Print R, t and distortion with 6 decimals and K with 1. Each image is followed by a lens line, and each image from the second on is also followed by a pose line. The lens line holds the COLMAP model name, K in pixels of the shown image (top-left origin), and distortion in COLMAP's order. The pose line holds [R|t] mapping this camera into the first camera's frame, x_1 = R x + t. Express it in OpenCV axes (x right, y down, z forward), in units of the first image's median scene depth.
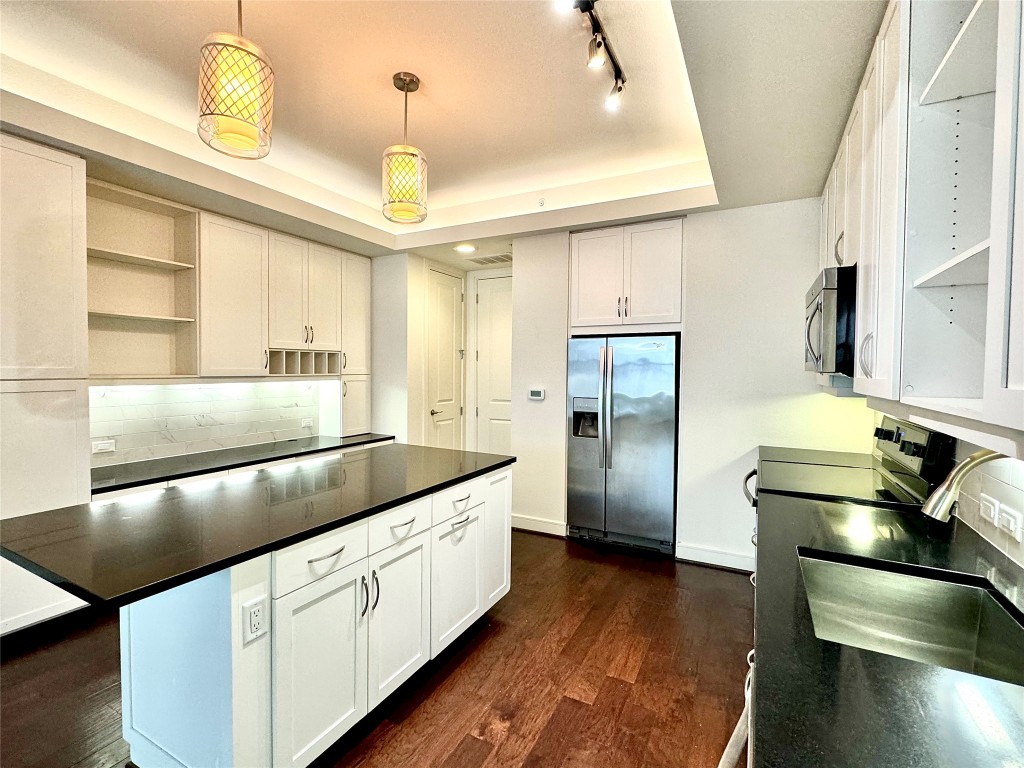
lens RADIAL K [[470.4, 0, 517.0], [0, 470.4, 384.7], [0, 0, 1]] dist [-0.000890, 0.000951]
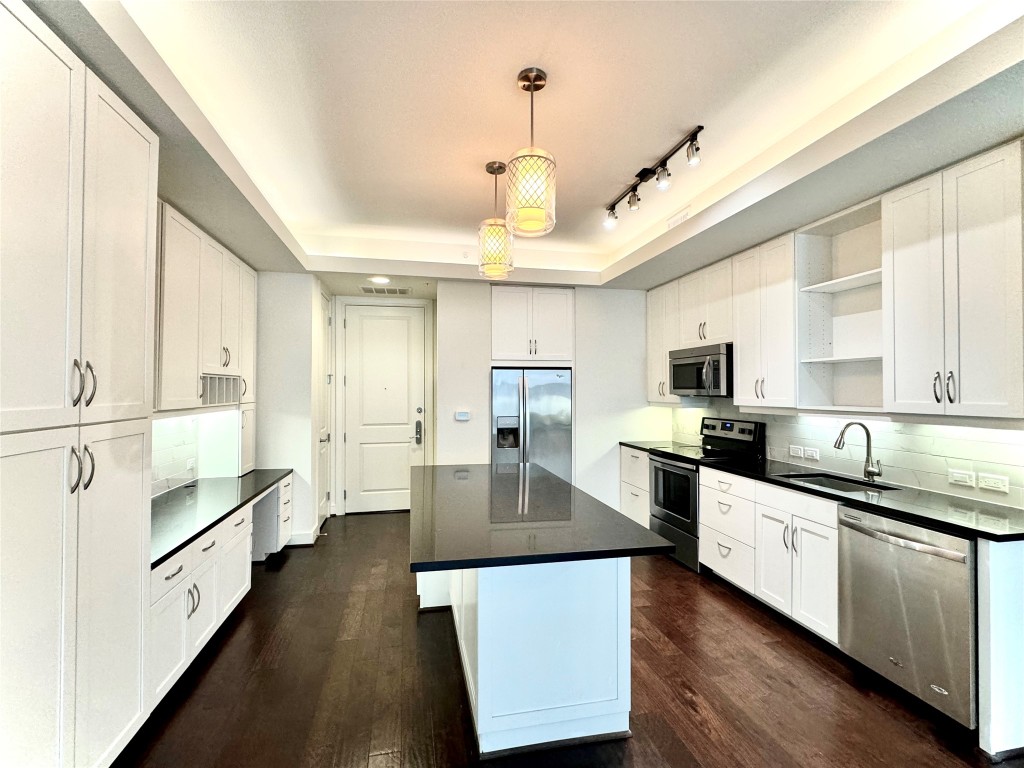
lens RADIAL K [[470.4, 0, 520.9], [0, 470.4, 380.1], [0, 0, 1]] dist [-0.000890, 0.000951]
pose [[0.765462, 0.006079, 0.643452, -0.631214], [0.027284, 0.998750, -0.041893, -0.016216], [-0.642902, 0.049623, 0.764339, 0.009500]]
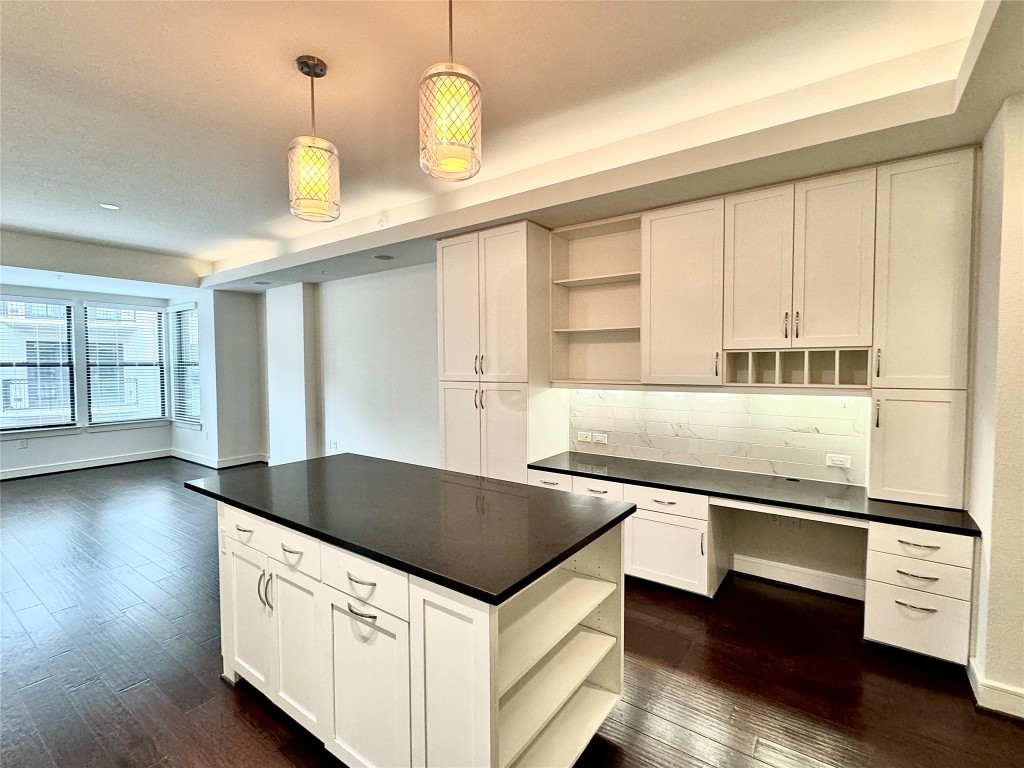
lens RADIAL K [[470.4, 0, 512.3], [0, 470.4, 388.1], [0, 0, 1]] dist [-0.000890, 0.000951]
pose [[-0.143226, 0.034658, -0.989083, 0.290669], [-0.035948, 0.998545, 0.040195, -0.033181], [0.989037, 0.041313, -0.141772, 0.768079]]
